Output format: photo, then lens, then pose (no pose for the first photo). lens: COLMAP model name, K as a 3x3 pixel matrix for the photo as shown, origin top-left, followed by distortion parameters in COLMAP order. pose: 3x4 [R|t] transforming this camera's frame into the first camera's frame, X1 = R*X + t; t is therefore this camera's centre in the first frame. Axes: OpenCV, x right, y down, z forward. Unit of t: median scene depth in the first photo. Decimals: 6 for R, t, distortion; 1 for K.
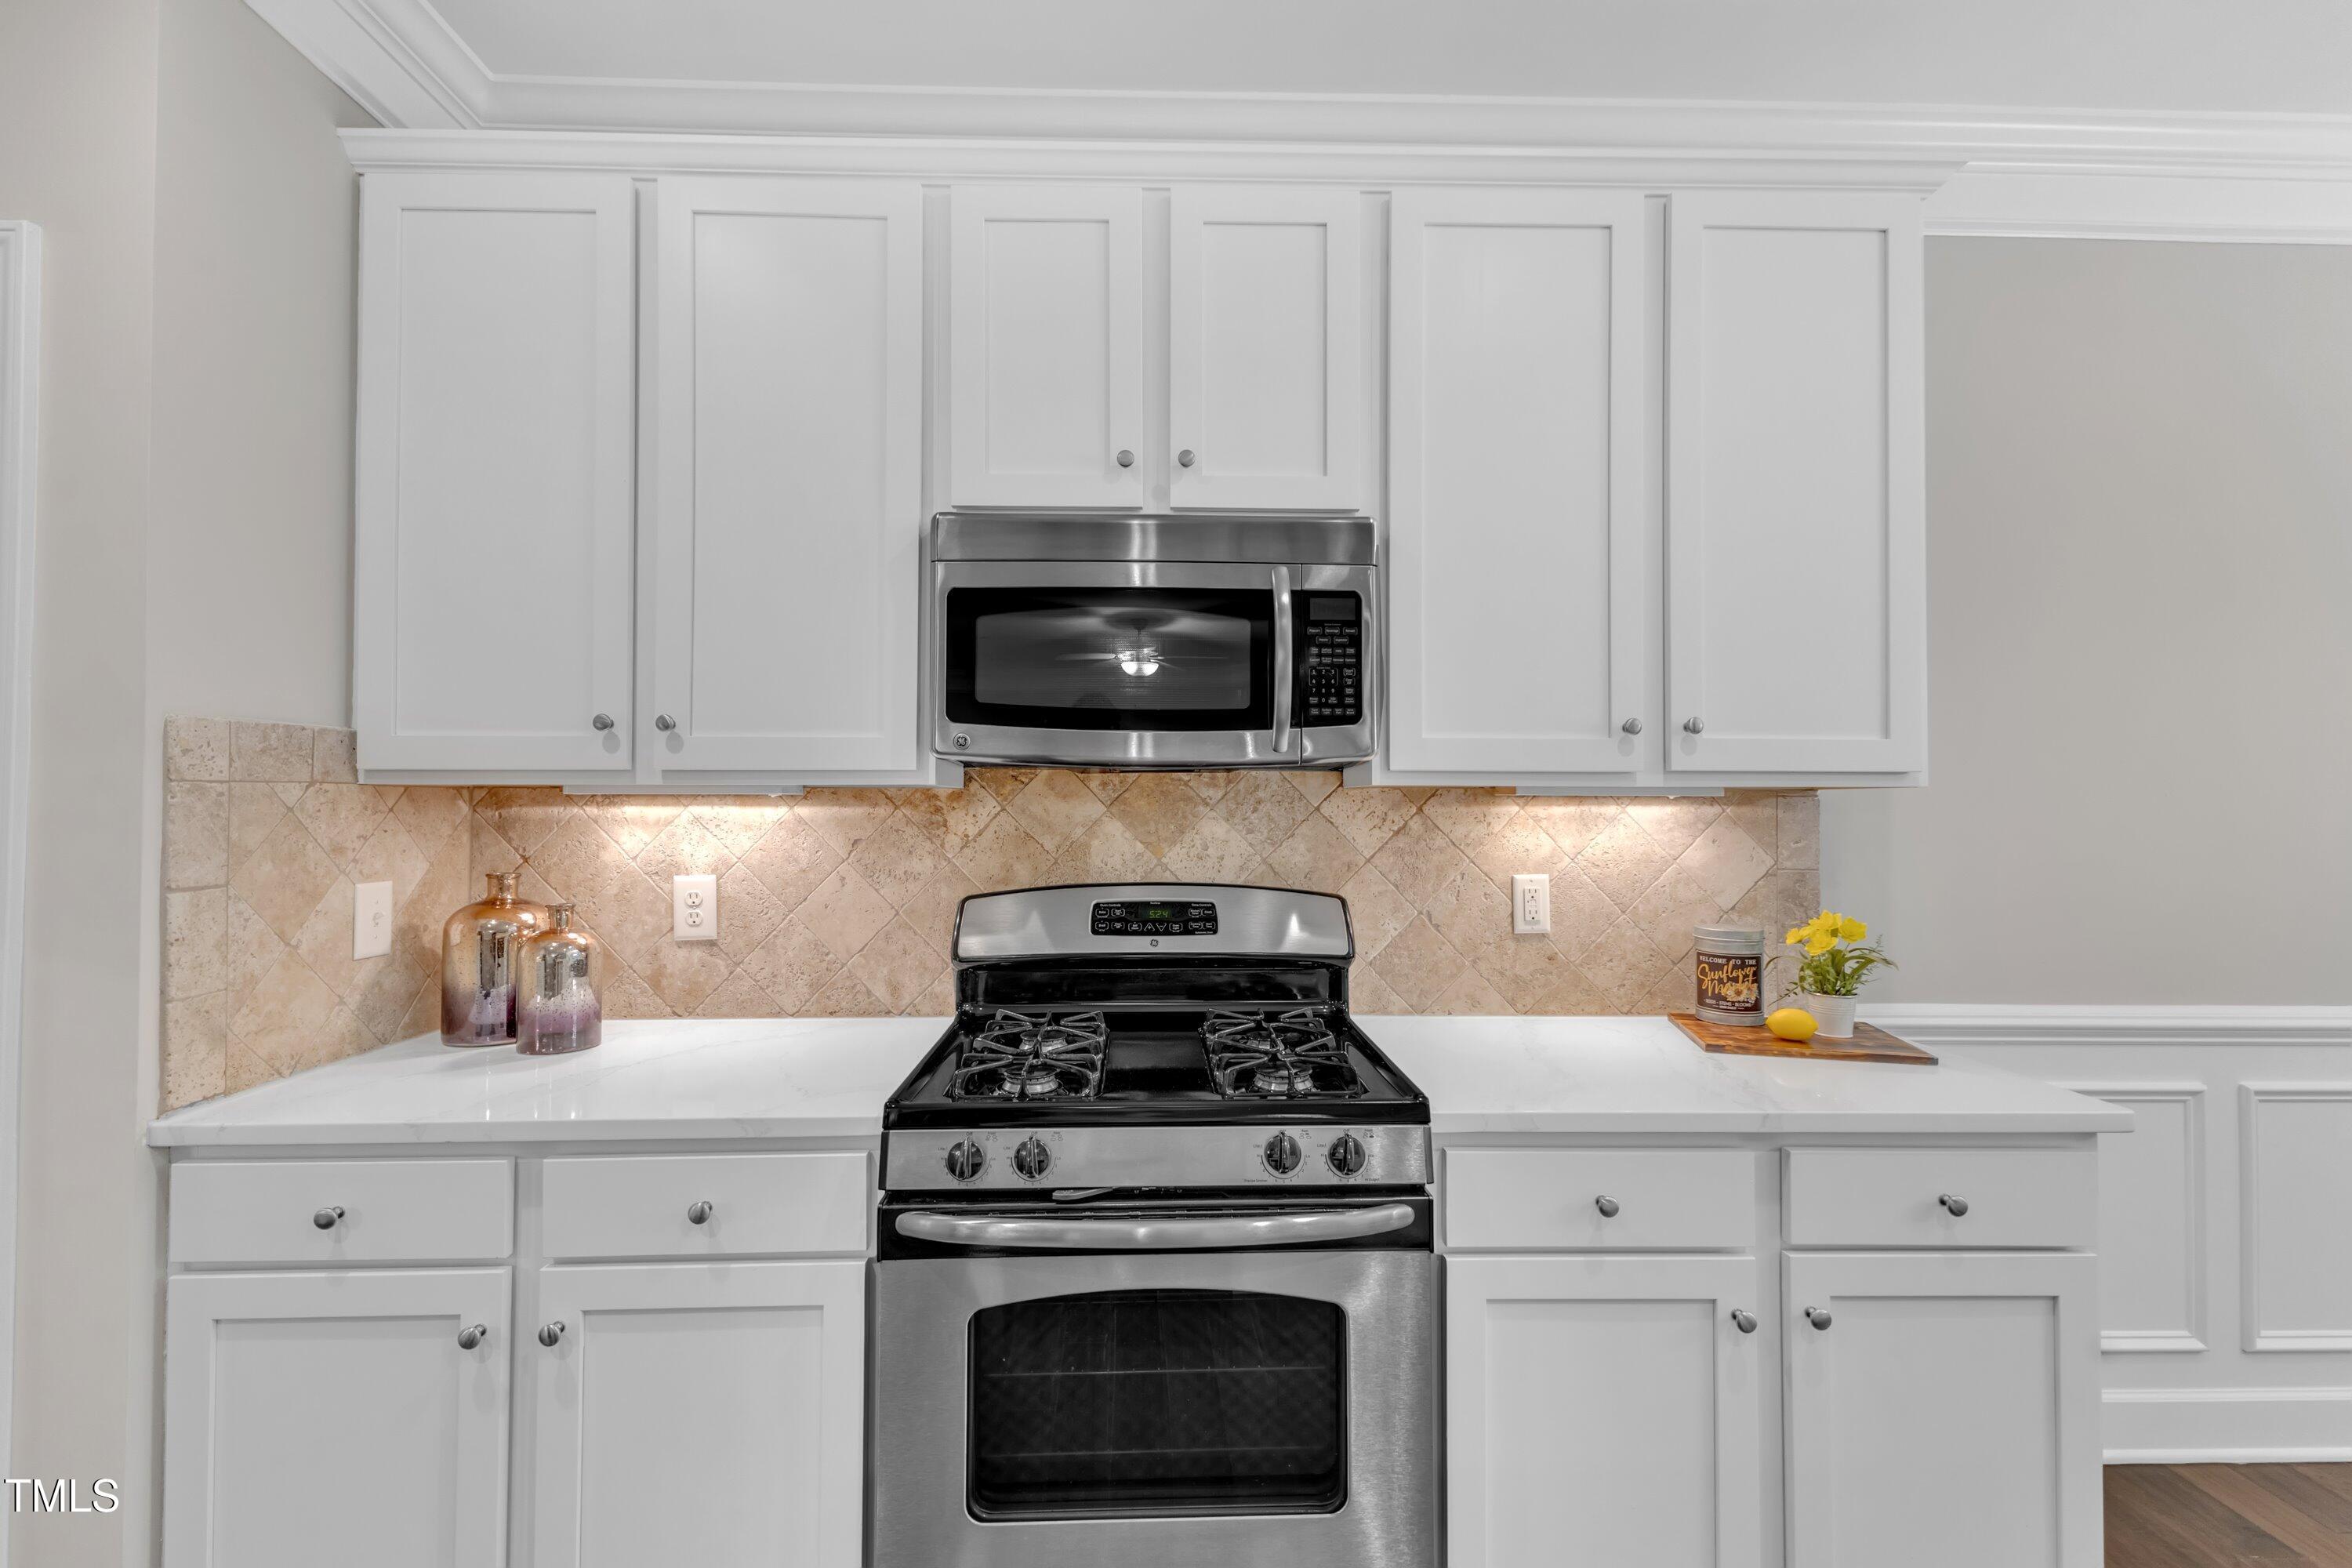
lens RADIAL K [[1023.5, 0, 1176.0], [0, 1023.5, 784.0], [0, 0, 1]] dist [0.013953, 0.000135]
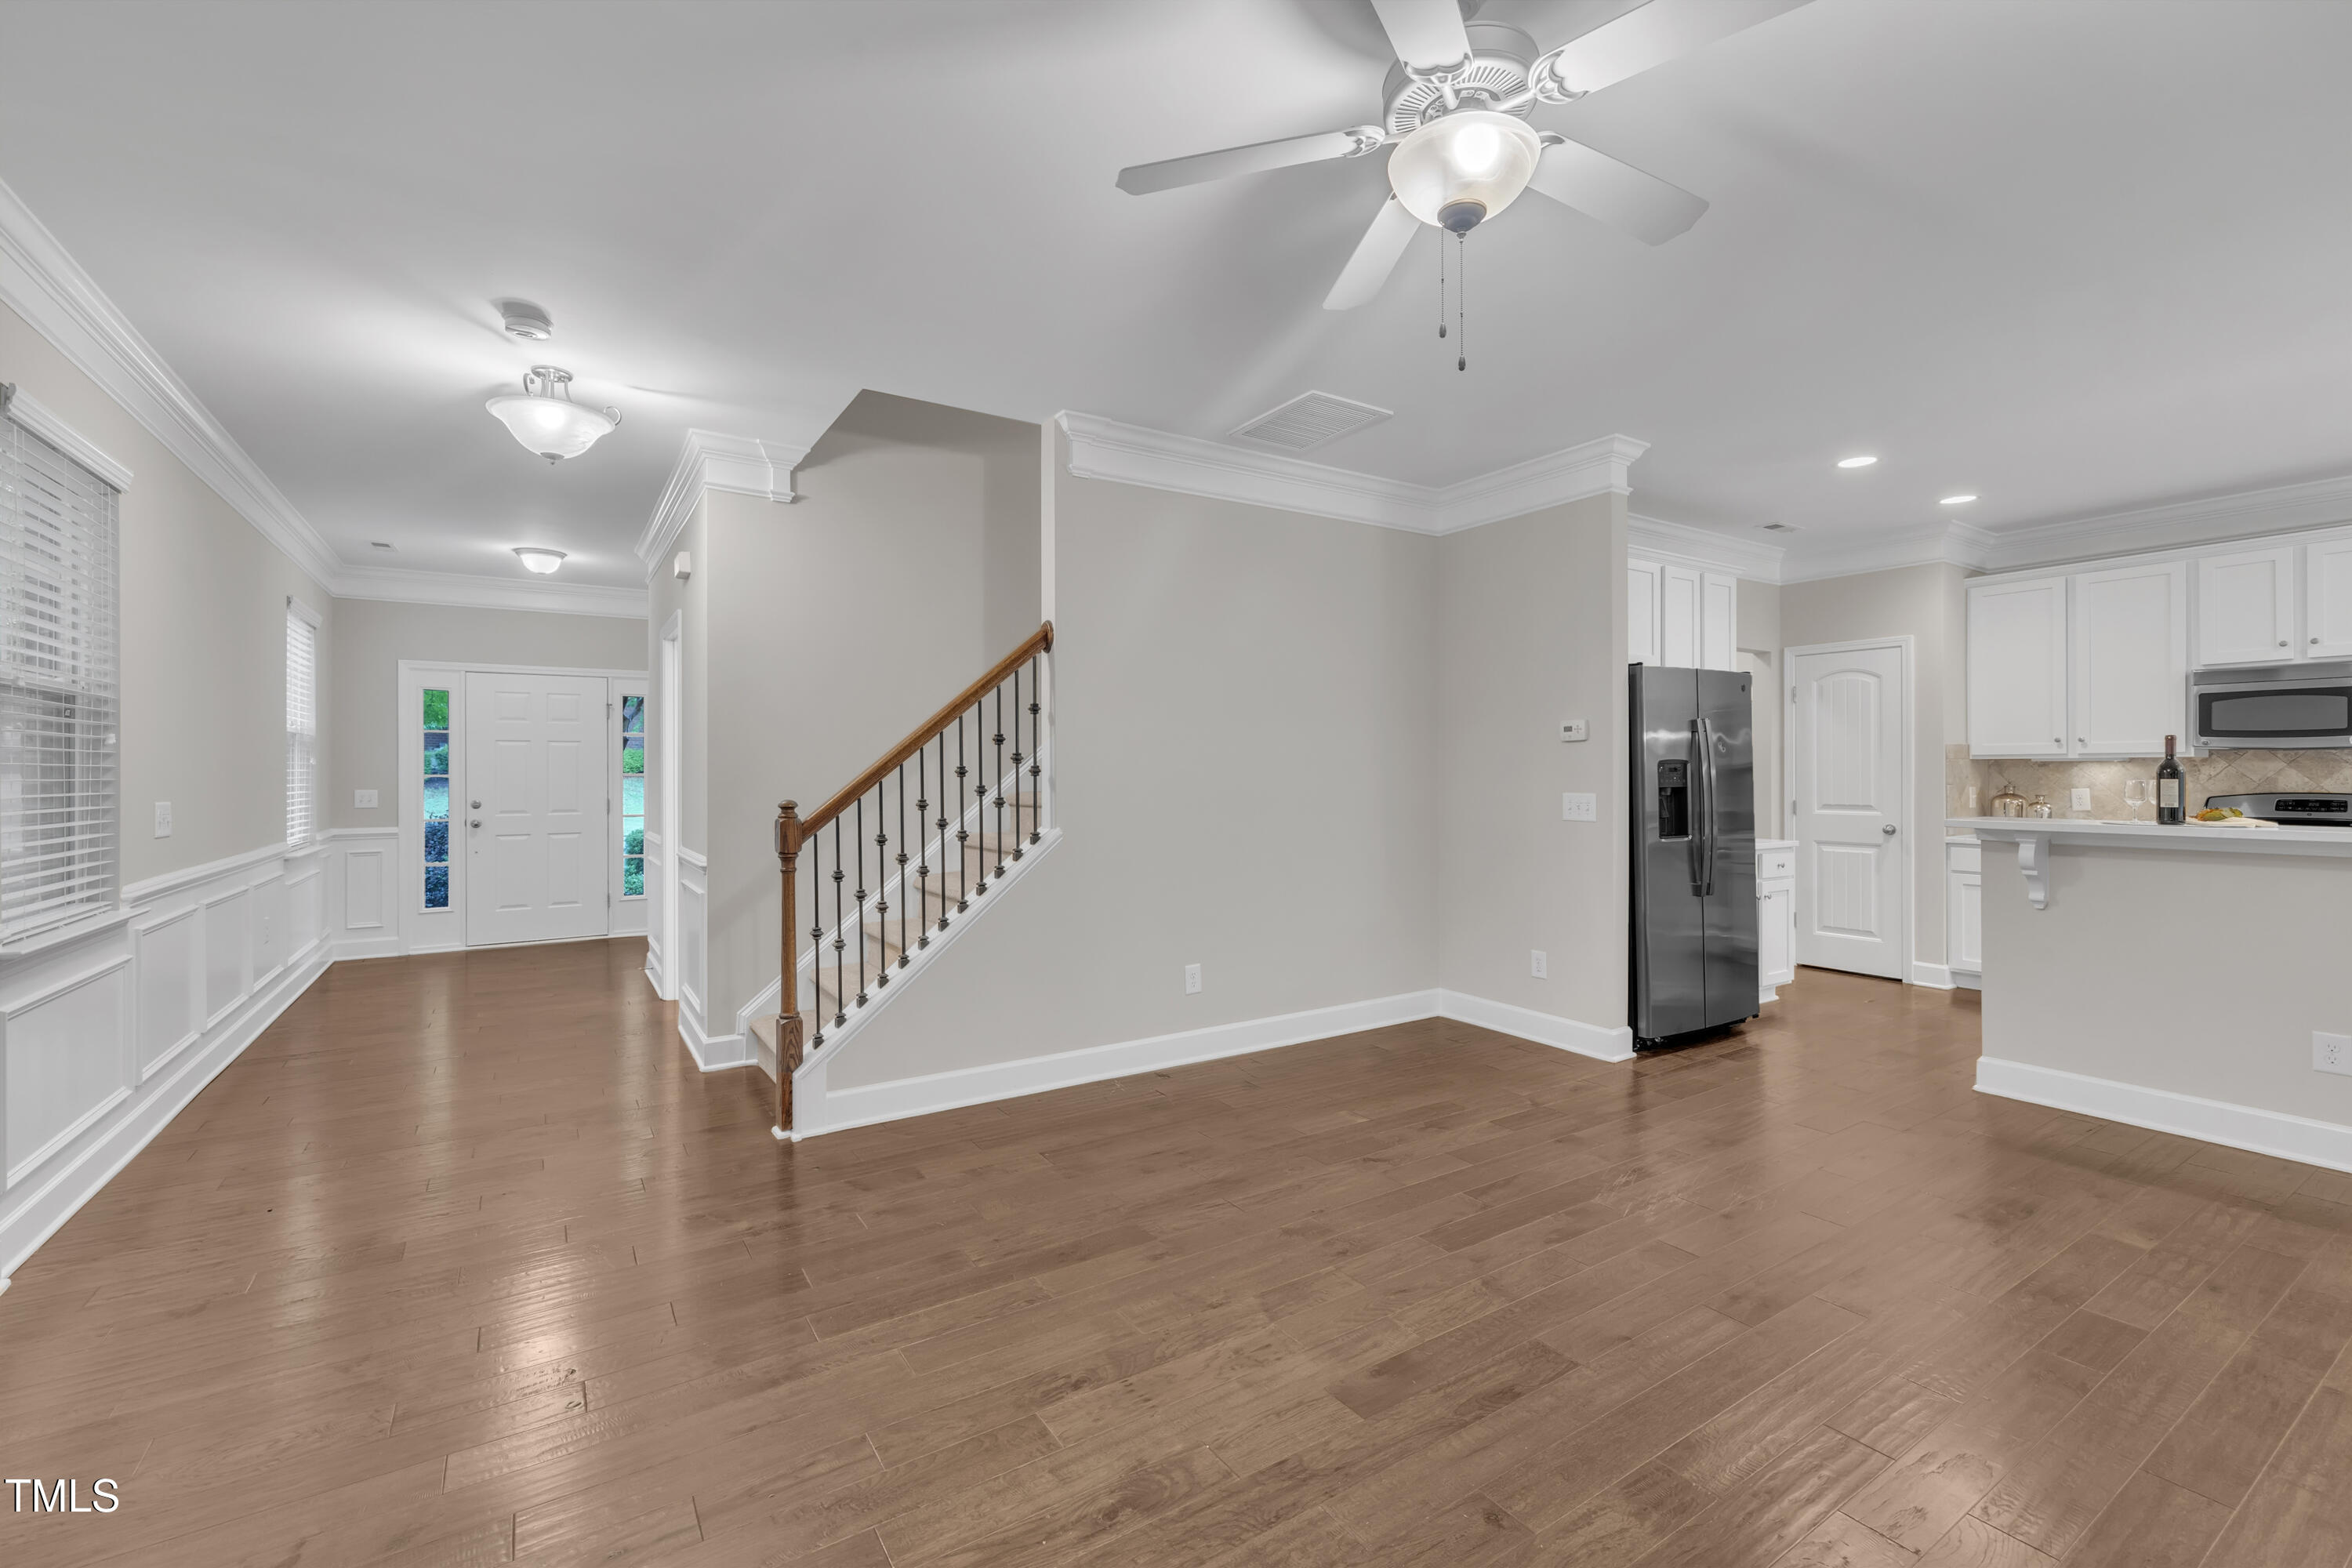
lens RADIAL K [[1005.5, 0, 1168.4], [0, 1005.5, 772.7], [0, 0, 1]] dist [0.000418, 0.000093]
pose [[0.521372, -0.004761, -0.853316, 0.654097], [0.018547, 0.999811, 0.005754, -0.022631], [0.853128, -0.018826, 0.521362, -2.841799]]
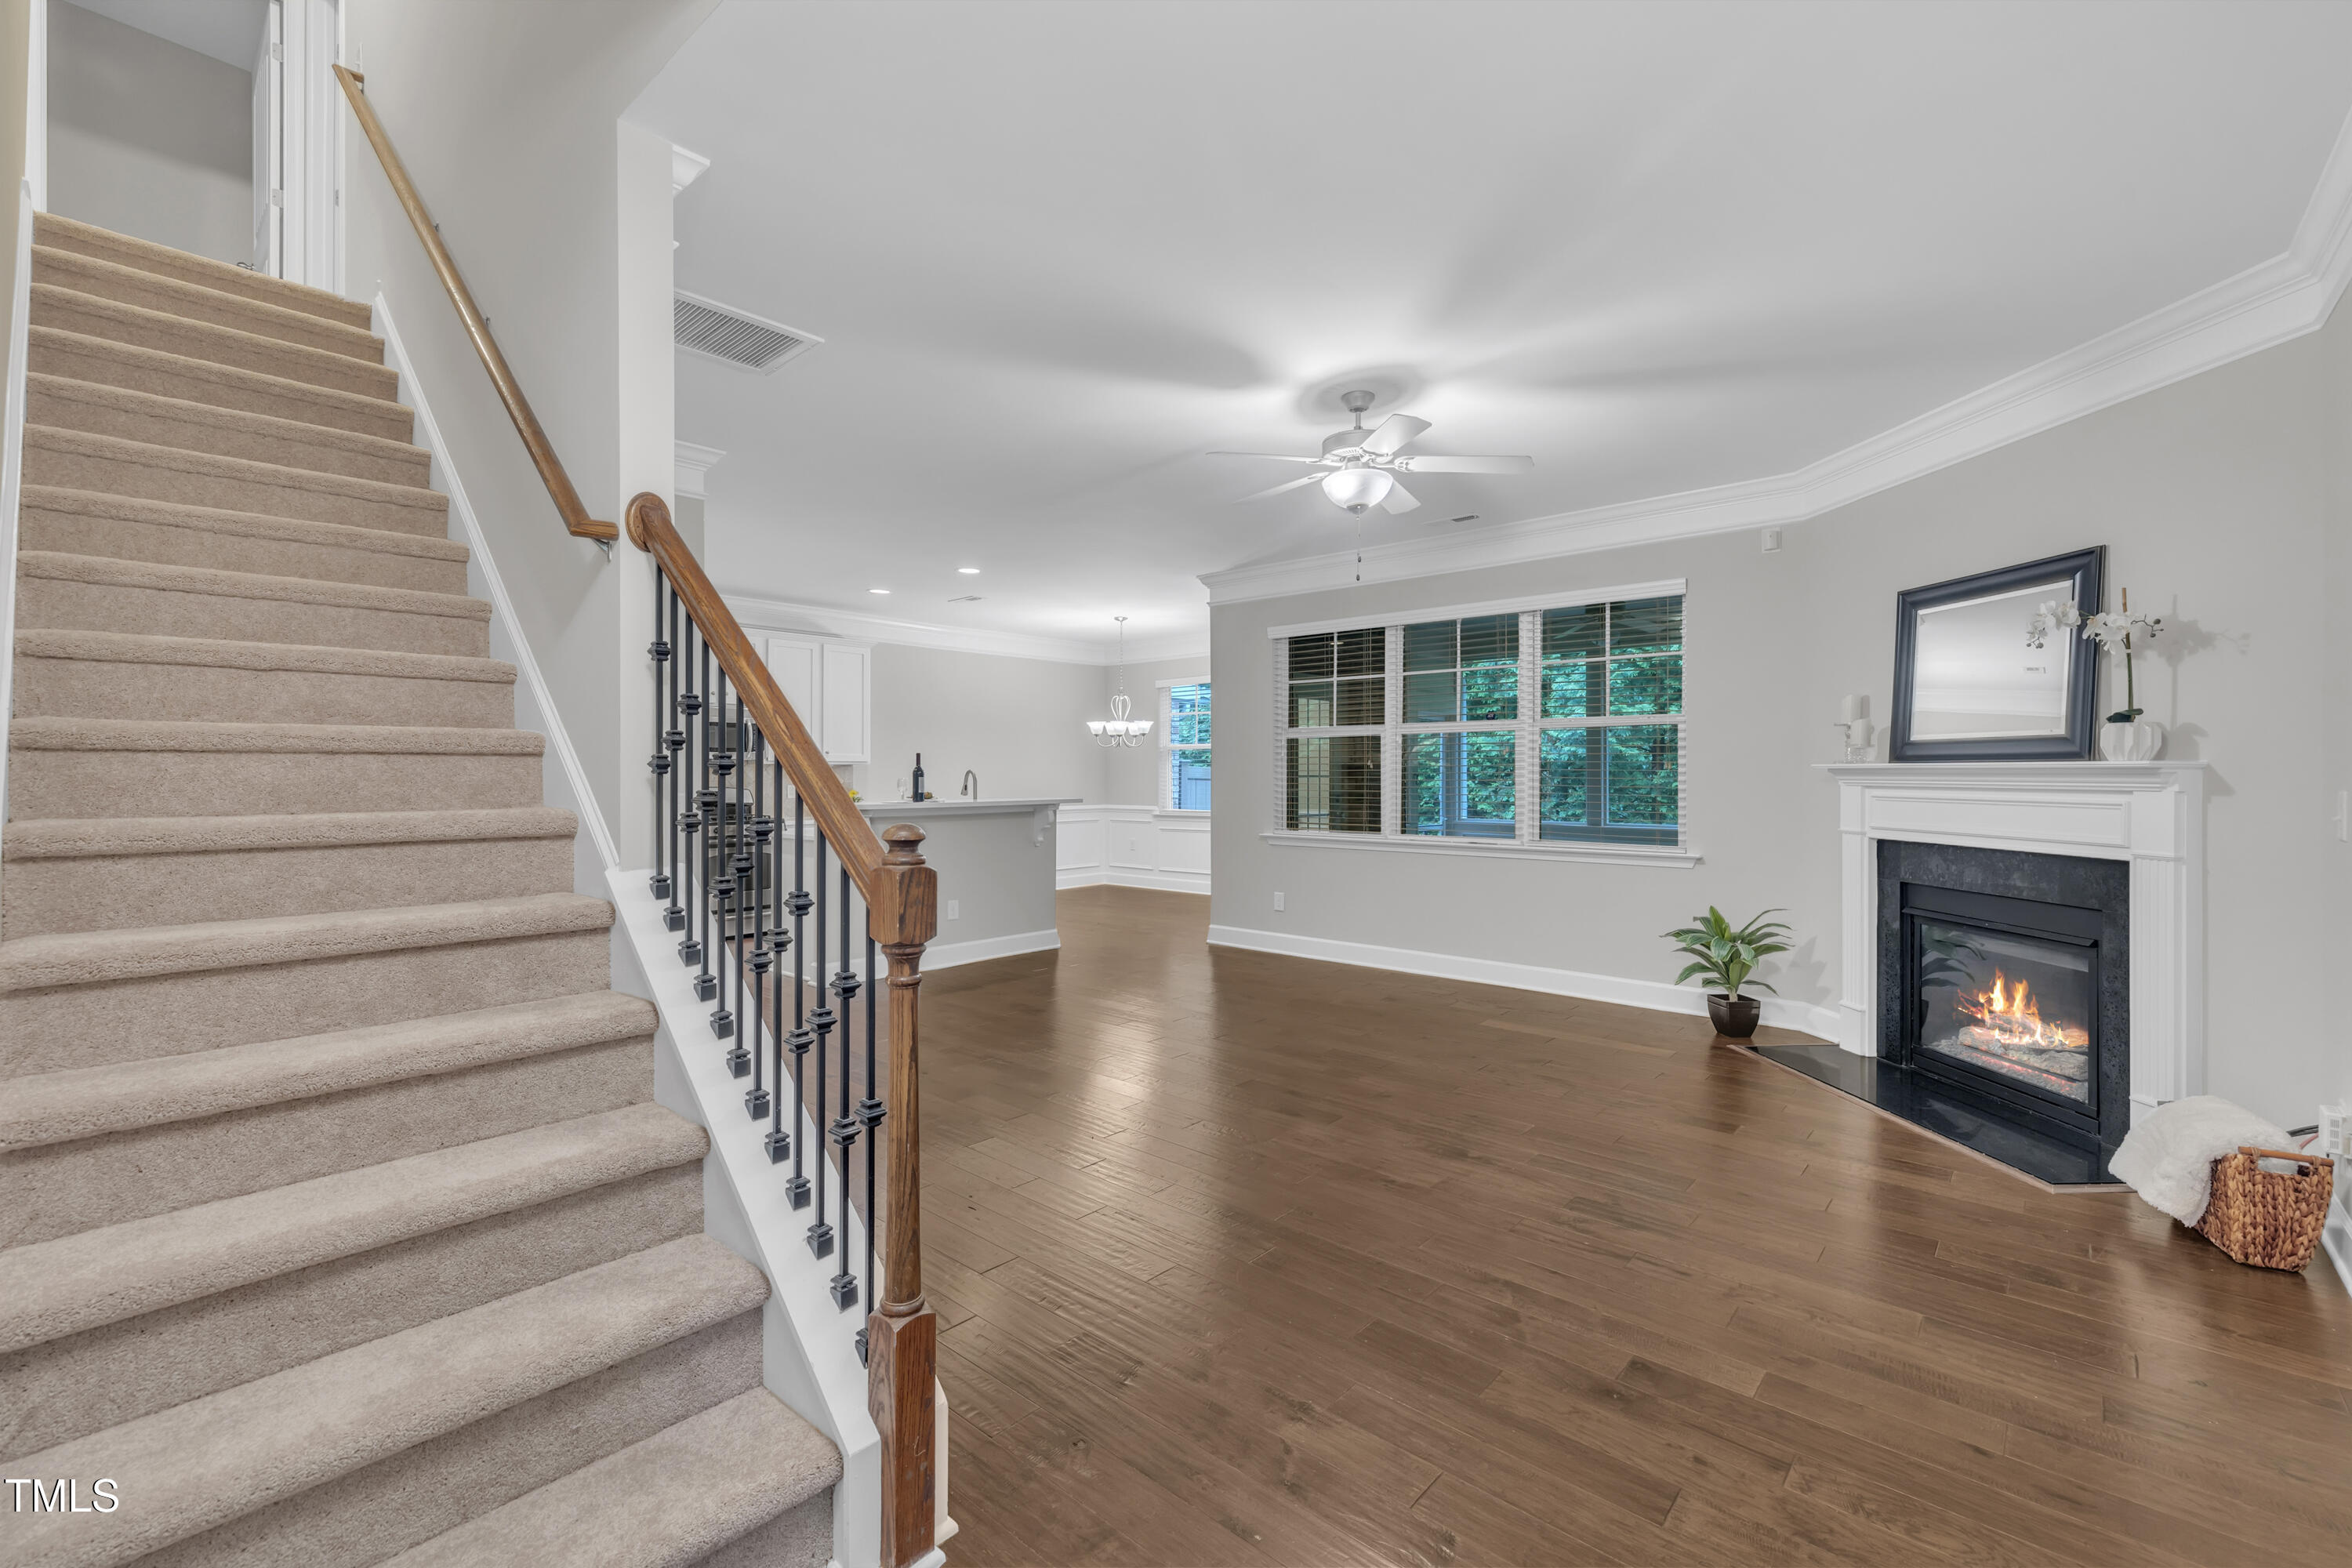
lens RADIAL K [[985.8, 0, 1178.8], [0, 985.8, 774.0], [0, 0, 1]] dist [-0.000226, -0.008389]
pose [[0.685427, -0.010991, 0.728058, -1.668362], [-0.001882, 0.999856, 0.016866, -0.039432], [-0.728139, -0.012931, 0.685308, -3.197819]]
